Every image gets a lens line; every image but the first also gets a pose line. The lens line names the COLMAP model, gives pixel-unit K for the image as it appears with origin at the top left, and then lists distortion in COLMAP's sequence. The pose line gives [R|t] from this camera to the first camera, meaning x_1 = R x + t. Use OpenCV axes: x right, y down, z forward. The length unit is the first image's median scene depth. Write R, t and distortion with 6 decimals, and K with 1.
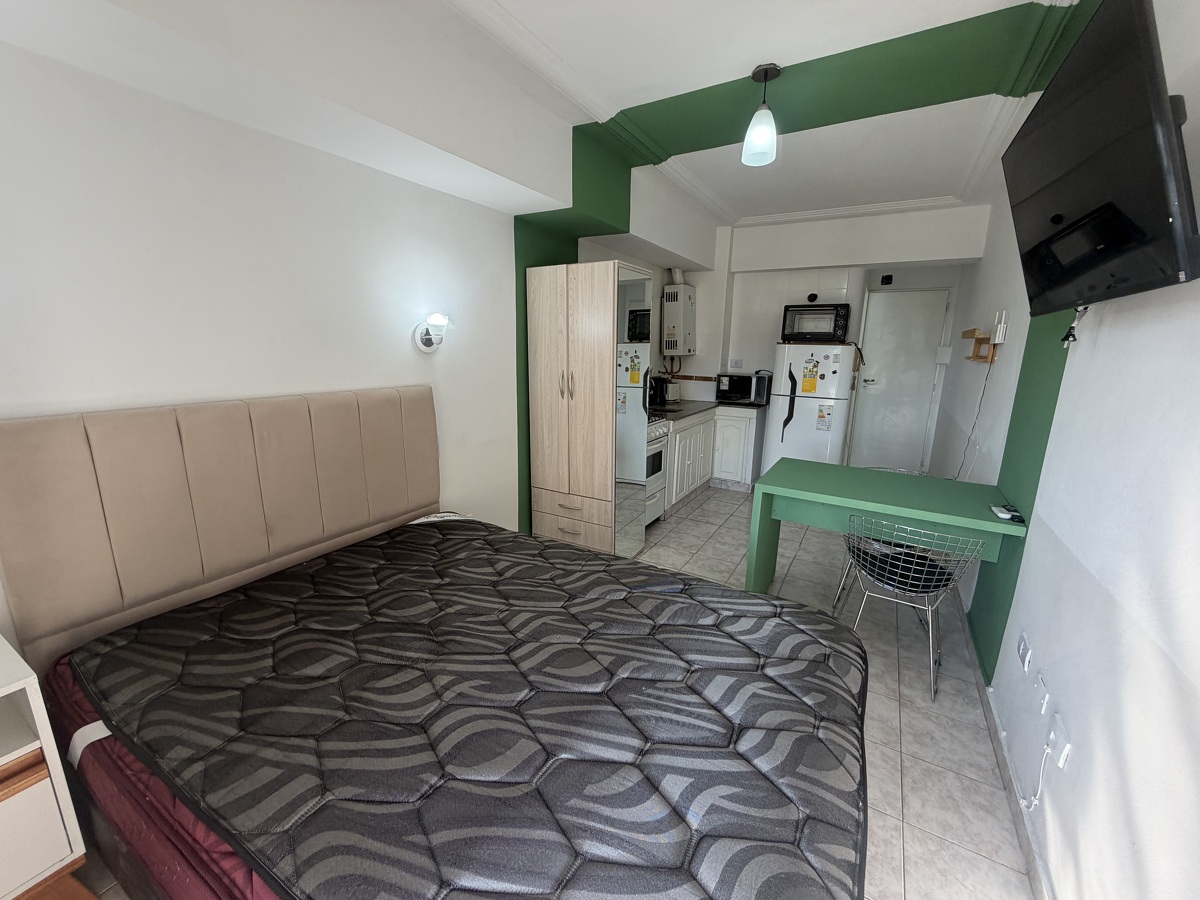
lens RADIAL K [[481.7, 0, 600.0], [0, 481.7, 450.0], [0, 0, 1]] dist [0.012169, 0.000181]
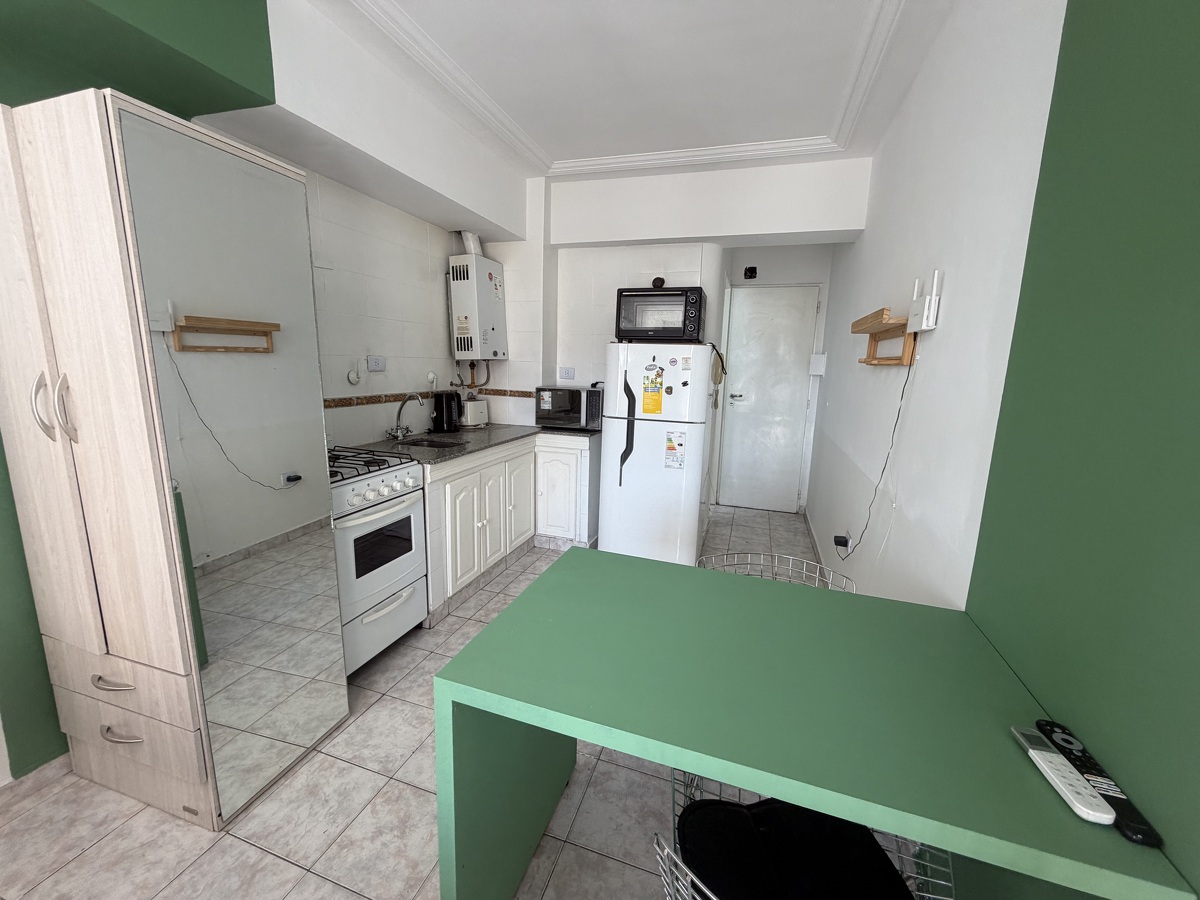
lens RADIAL K [[478.2, 0, 596.7], [0, 478.2, 450.3], [0, 0, 1]] dist [0.002171, 0.000234]
pose [[0.978551, -0.027399, 0.204173, 0.202870], [0.033872, 0.999026, -0.028274, -0.047522], [-0.203200, 0.034583, 0.978526, 0.335110]]
